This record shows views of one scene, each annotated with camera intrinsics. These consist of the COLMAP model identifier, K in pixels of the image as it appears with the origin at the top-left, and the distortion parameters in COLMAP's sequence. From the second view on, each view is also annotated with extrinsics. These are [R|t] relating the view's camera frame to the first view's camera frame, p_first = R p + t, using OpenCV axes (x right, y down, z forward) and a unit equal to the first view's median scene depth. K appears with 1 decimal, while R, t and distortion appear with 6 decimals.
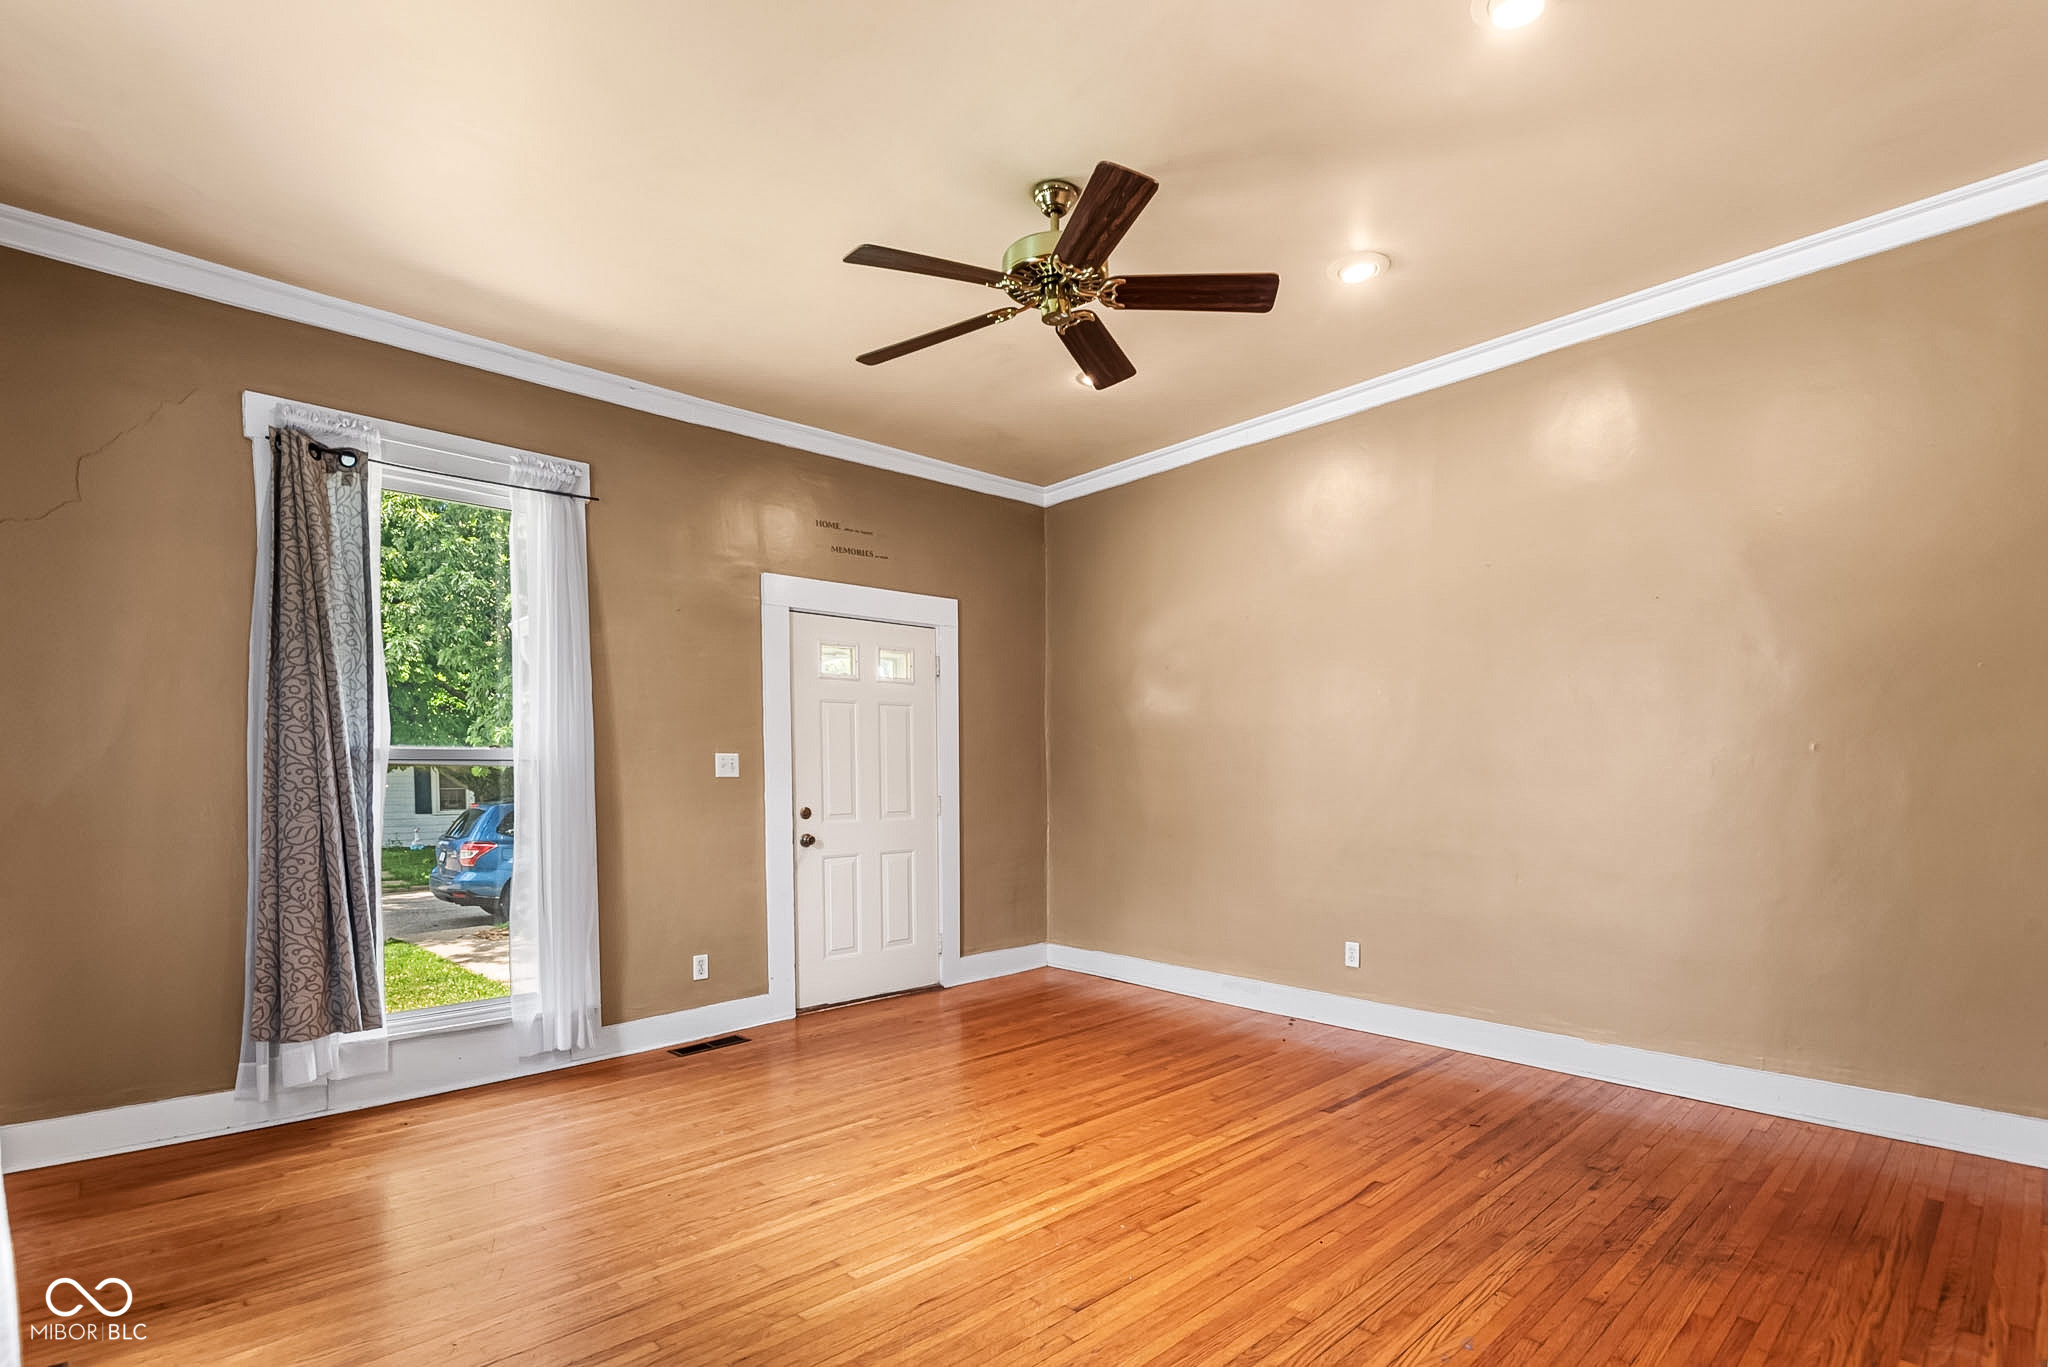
lens RADIAL K [[938.6, 0, 1019.4], [0, 938.6, 717.4], [0, 0, 1]] dist [0.047160, -0.050805]
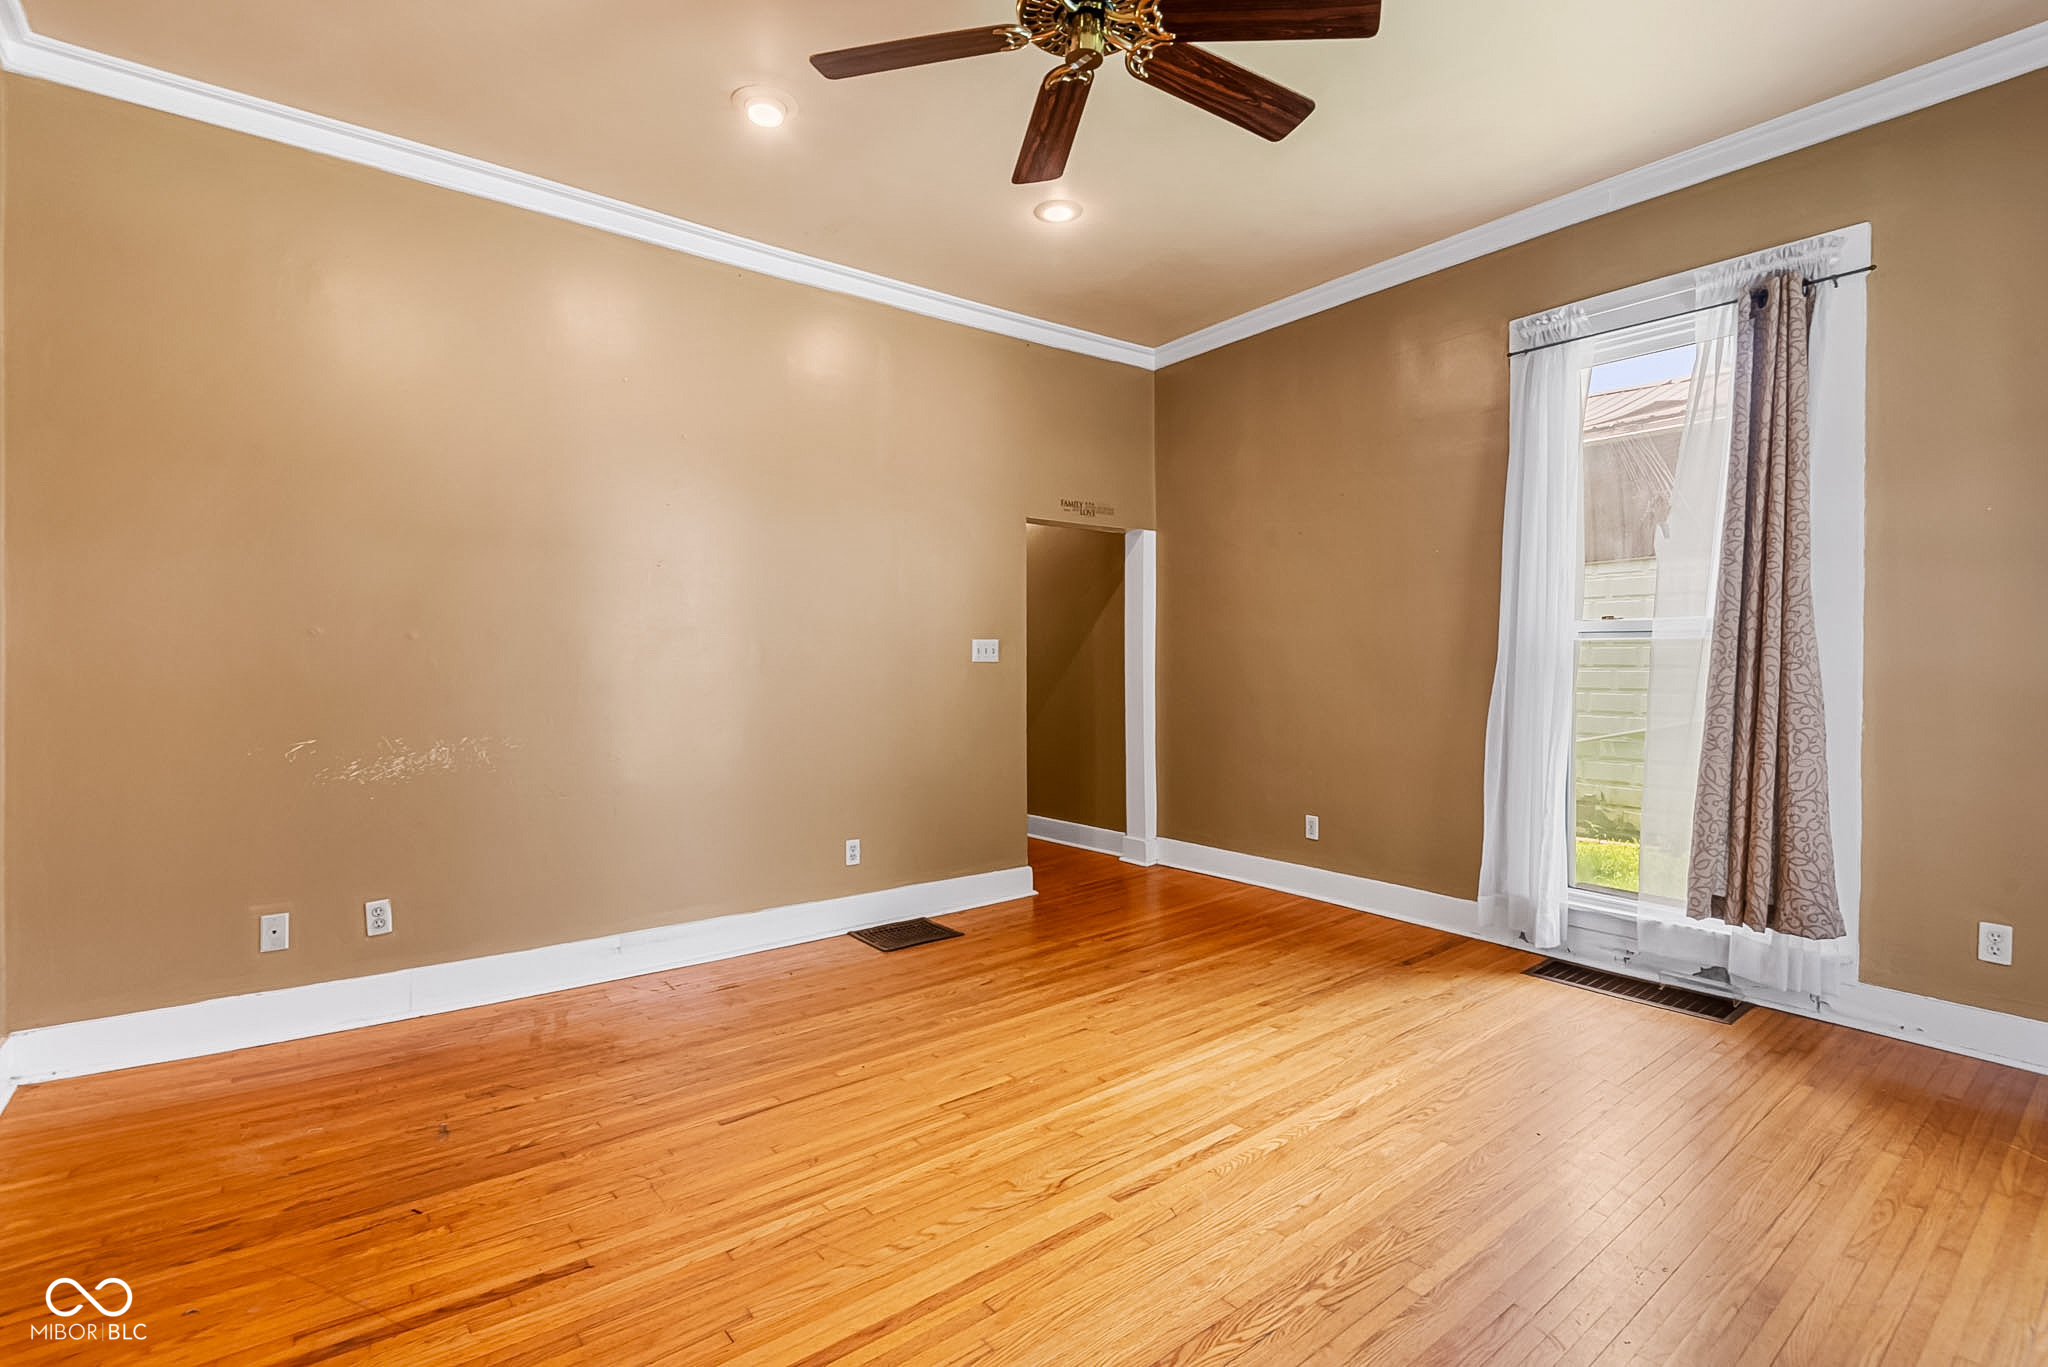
lens RADIAL K [[938.6, 0, 1019.4], [0, 938.6, 717.4], [0, 0, 1]] dist [0.047160, -0.050805]
pose [[-0.996760, 0.001739, 0.080414, 0.031869], [0.001175, 0.999974, -0.007057, 0.119720], [-0.080424, -0.006939, -0.996737, 1.830755]]
